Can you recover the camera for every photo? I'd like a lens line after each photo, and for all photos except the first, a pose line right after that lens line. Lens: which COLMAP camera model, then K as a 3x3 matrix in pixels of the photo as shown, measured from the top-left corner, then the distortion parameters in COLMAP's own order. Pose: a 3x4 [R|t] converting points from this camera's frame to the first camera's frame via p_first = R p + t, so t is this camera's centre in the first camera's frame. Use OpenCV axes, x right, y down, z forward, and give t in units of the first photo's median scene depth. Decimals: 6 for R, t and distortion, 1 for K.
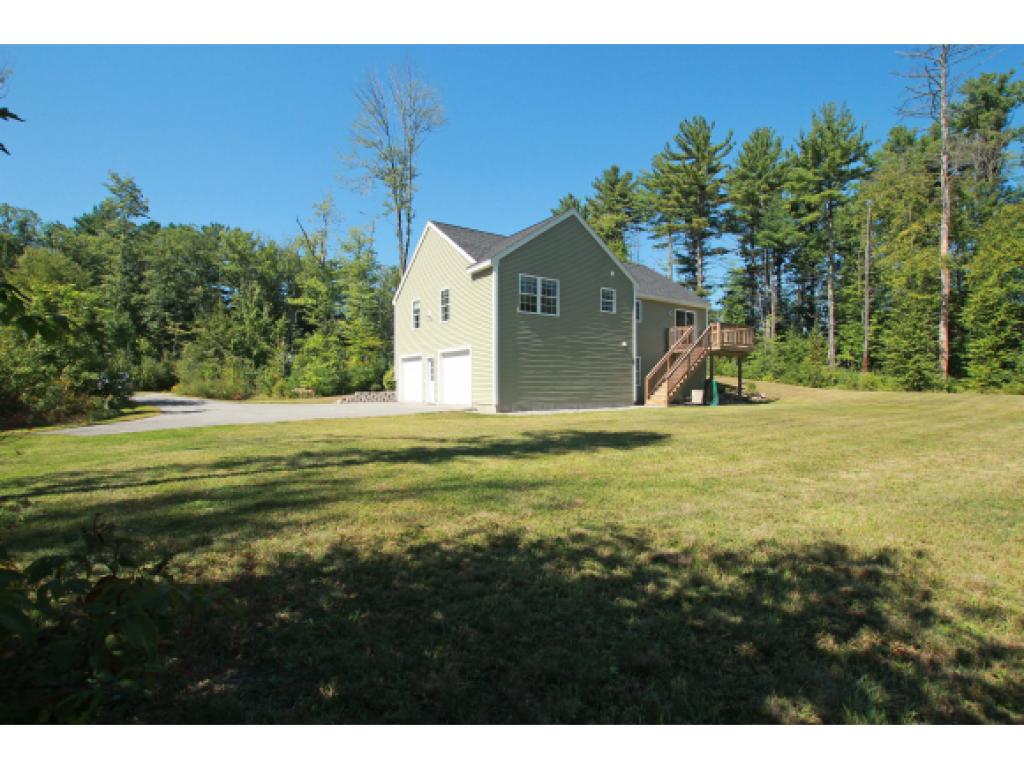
lens RADIAL K [[477.4, 0, 509.2], [0, 477.4, 385.4], [0, 0, 1]] dist [-0.026803, 0.001761]
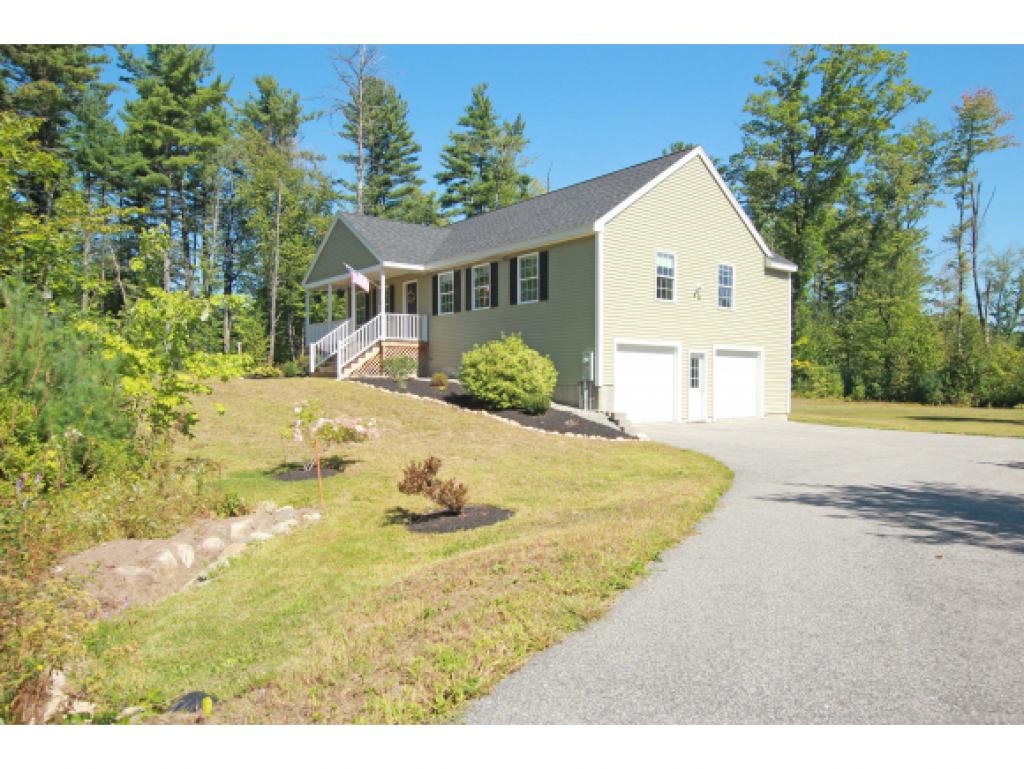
lens RADIAL K [[679.3, 0, 515.0], [0, 679.3, 387.7], [0, 0, 1]] dist [-0.025689, -0.002388]
pose [[-0.099352, -0.008118, 0.995019, -1.023606], [-0.003556, 0.999963, 0.007803, -0.015161], [-0.995046, -0.002763, -0.099377, 1.272403]]
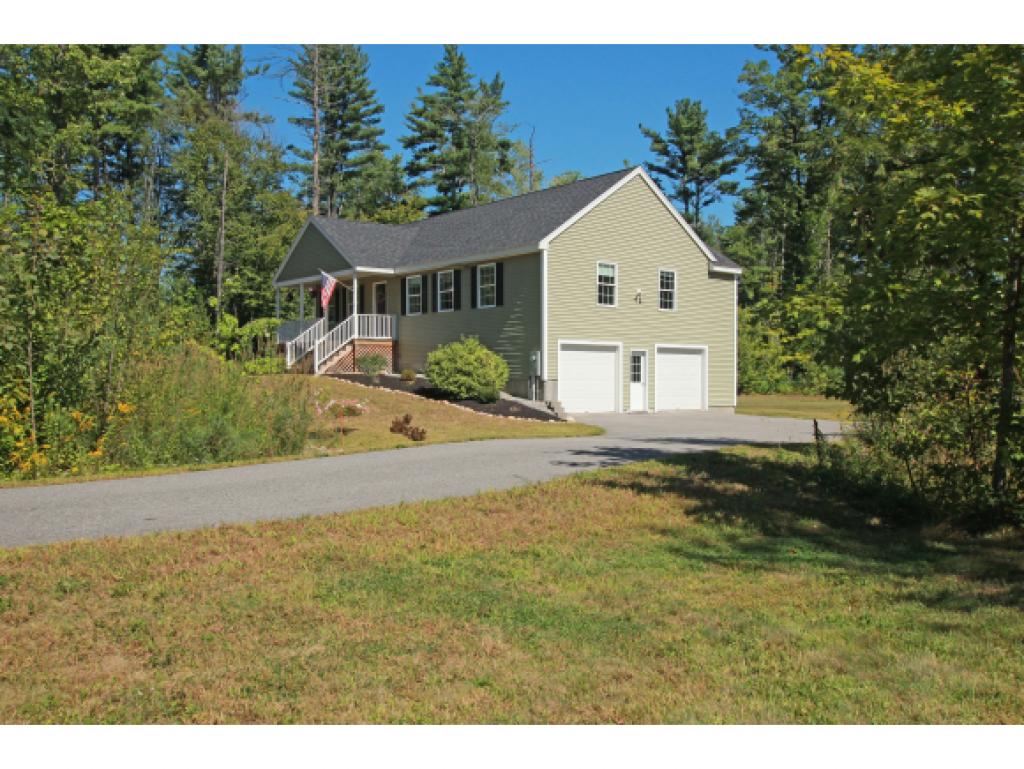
lens RADIAL K [[894.7, 0, 509.5], [0, 894.7, 383.1], [0, 0, 1]] dist [-0.003781, 0.008854]
pose [[-0.104304, -0.001994, 0.994544, -1.453807], [-0.000296, 0.999998, 0.001974, -0.009836], [-0.994545, -0.000089, -0.104304, 1.271970]]
